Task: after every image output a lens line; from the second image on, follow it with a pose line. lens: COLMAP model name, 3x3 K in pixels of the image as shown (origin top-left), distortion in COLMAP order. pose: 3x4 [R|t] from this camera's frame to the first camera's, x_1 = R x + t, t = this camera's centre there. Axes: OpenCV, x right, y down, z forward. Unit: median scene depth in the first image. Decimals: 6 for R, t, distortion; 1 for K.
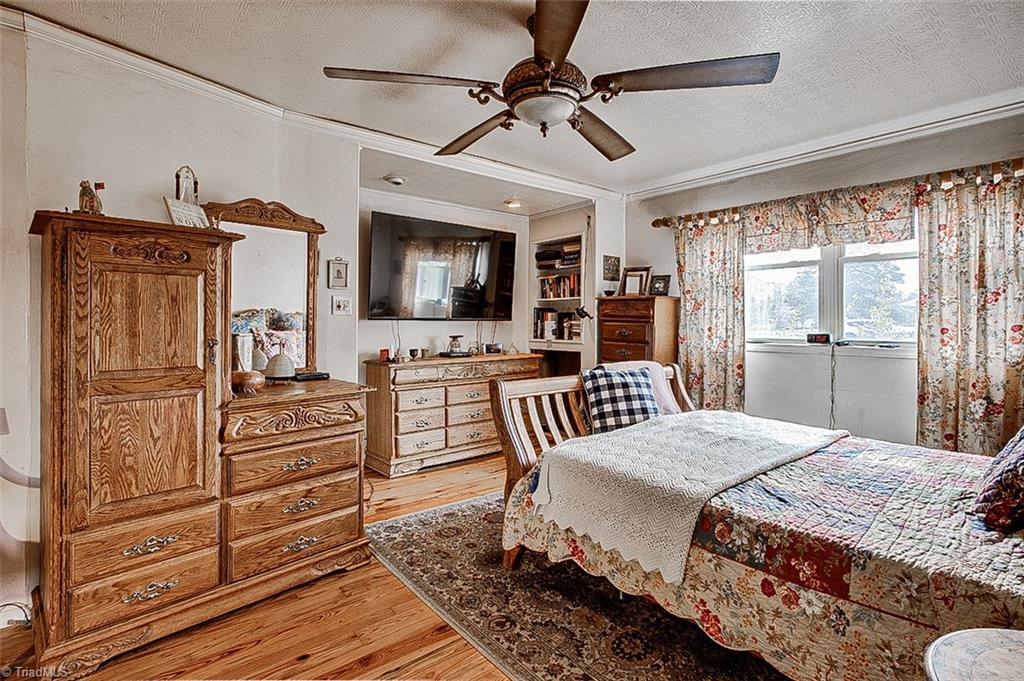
lens RADIAL K [[495.1, 0, 510.7], [0, 495.1, 322.0], [0, 0, 1]] dist [-0.000945, 0.001080]
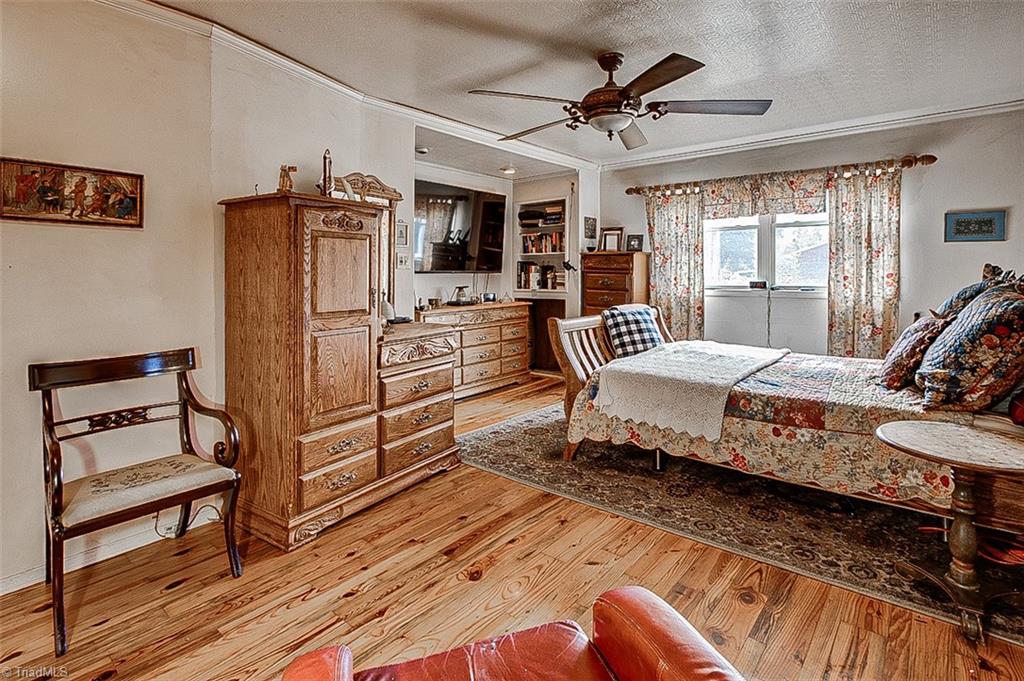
lens RADIAL K [[513.3, 0, 512.2], [0, 513.3, 279.8], [0, 0, 1]] dist [-0.000685, 0.000690]
pose [[0.981950, -0.009153, 0.188919, -0.348160], [0.007293, 0.999918, 0.010541, 0.000617], [-0.189000, -0.008973, 0.981936, -0.268362]]
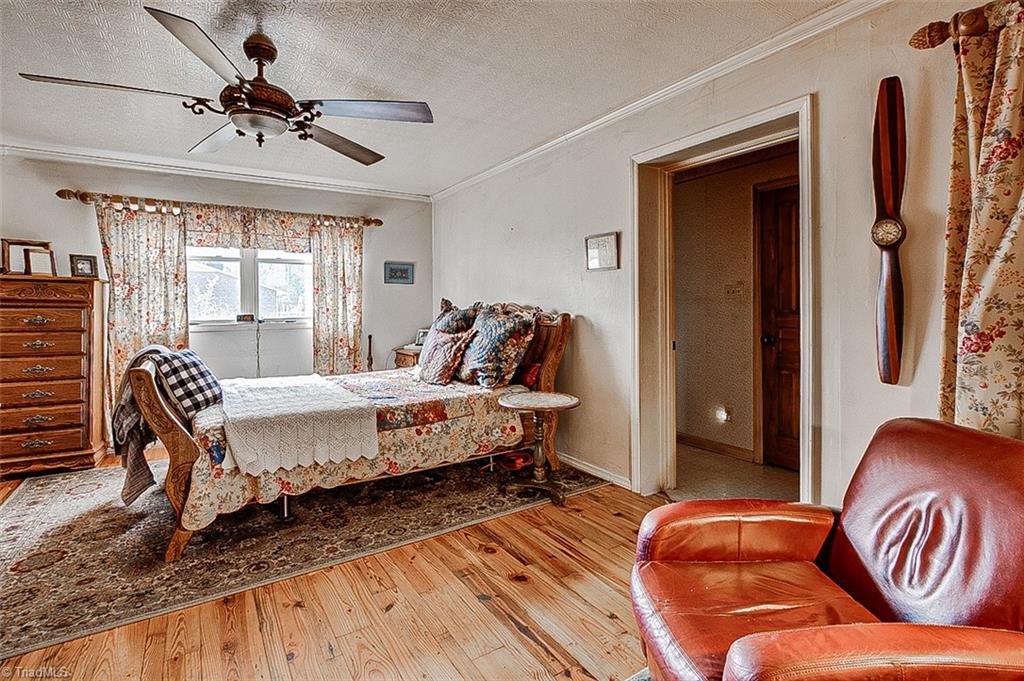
lens RADIAL K [[495.2, 0, 508.3], [0, 495.2, 310.9], [0, 0, 1]] dist [-0.001634, 0.000472]
pose [[0.111141, -0.014920, 0.993693, -0.757570], [0.013404, 0.999819, 0.013513, 0.007311], [-0.993714, 0.011818, 0.111320, 0.206458]]
